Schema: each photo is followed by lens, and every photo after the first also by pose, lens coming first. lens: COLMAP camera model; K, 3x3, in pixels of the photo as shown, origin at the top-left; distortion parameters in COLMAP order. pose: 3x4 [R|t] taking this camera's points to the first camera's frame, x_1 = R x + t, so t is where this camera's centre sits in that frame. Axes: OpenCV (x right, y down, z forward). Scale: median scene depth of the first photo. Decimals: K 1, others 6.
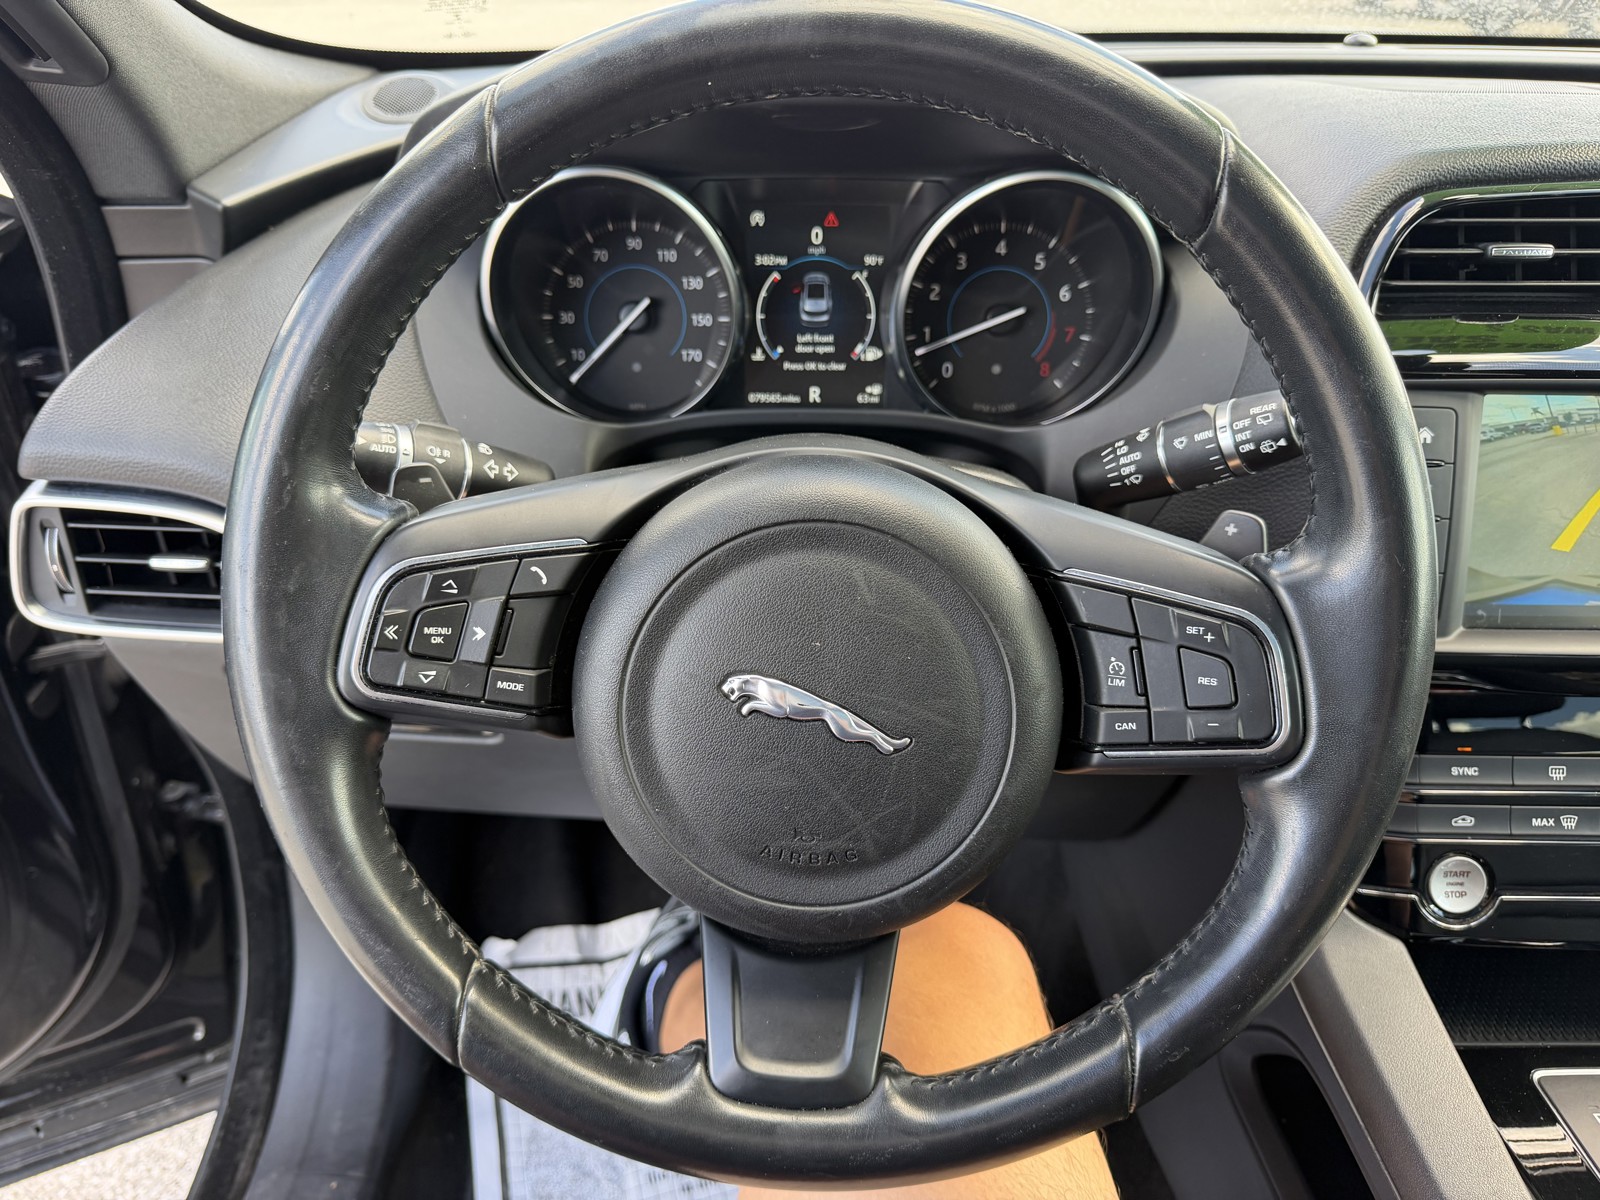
lens RADIAL K [[1135.9, 0, 808.8], [0, 1135.9, 604.8], [0, 0, 1]] dist [0.014288, -0.026598]
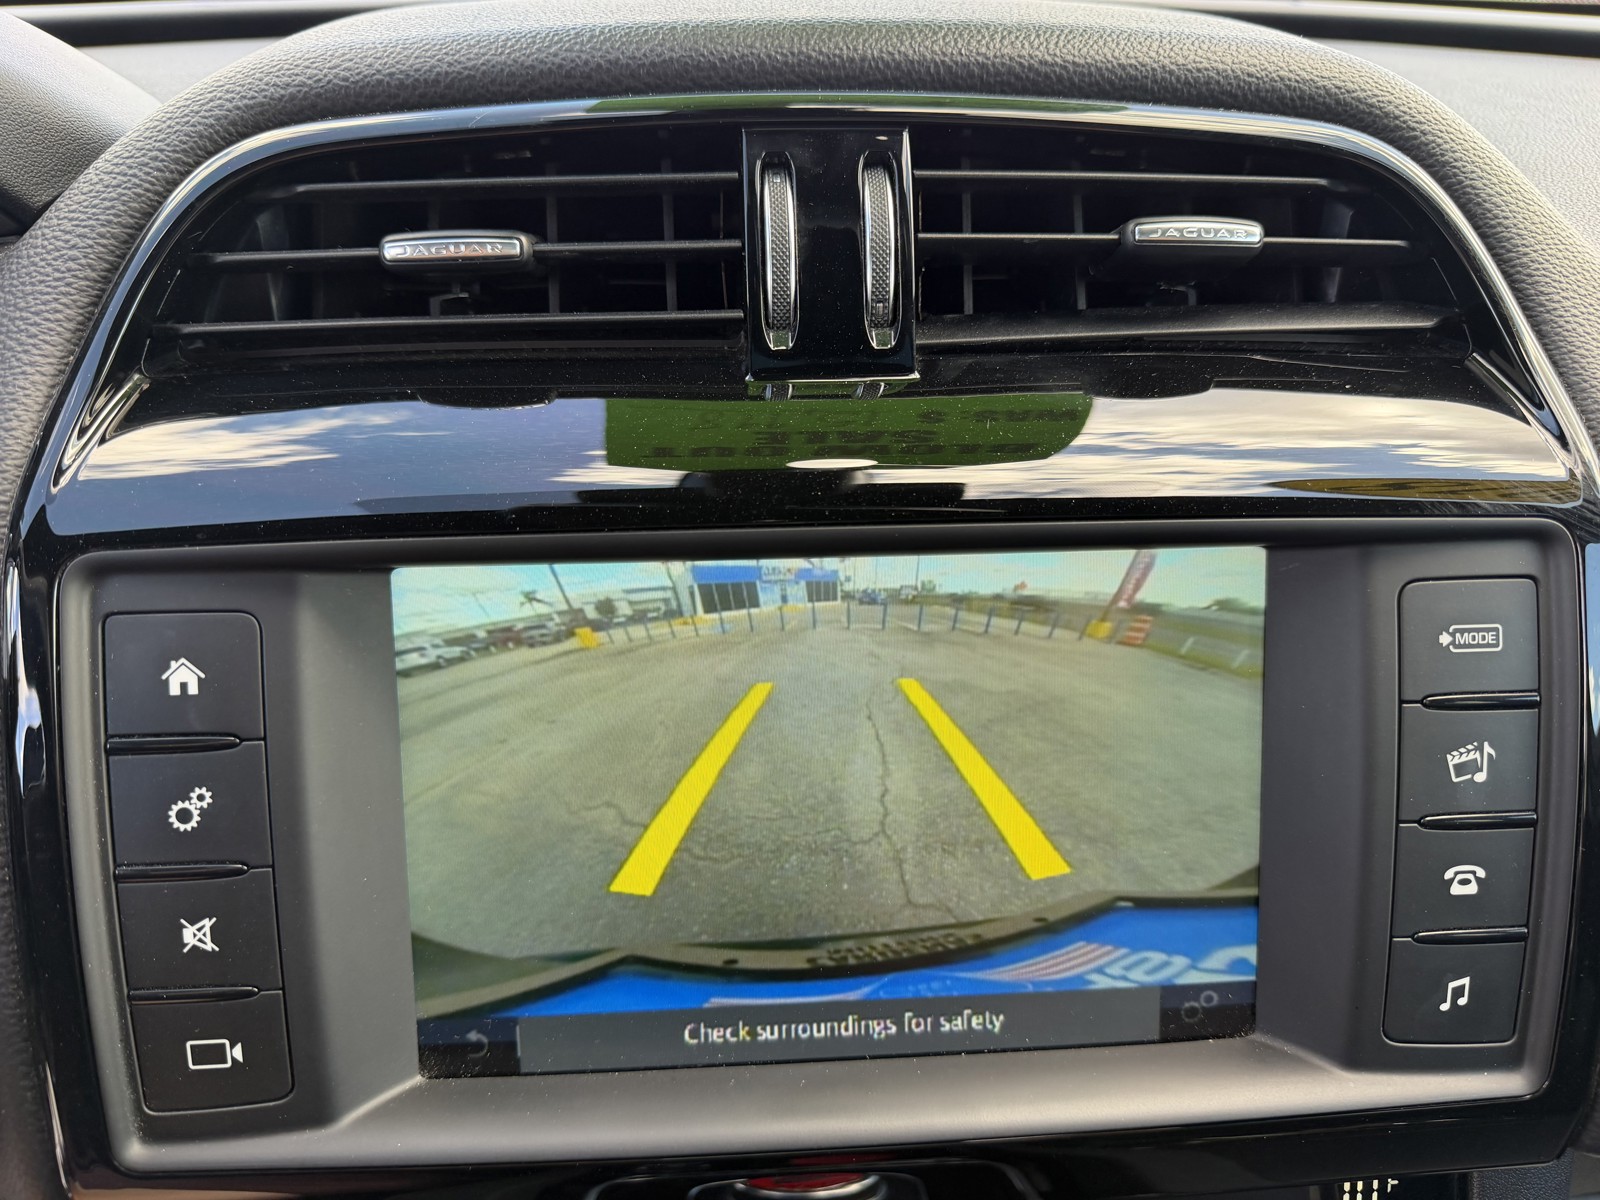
lens RADIAL K [[1135.9, 0, 839.1], [0, 1135.9, 575.3], [0, 0, 1]] dist [0.014288, -0.026598]
pose [[0.998180, -0.028075, 0.053376, 0.782202], [0.031671, 0.997198, -0.067773, -0.153683], [-0.051324, 0.069340, 0.996272, 0.576731]]
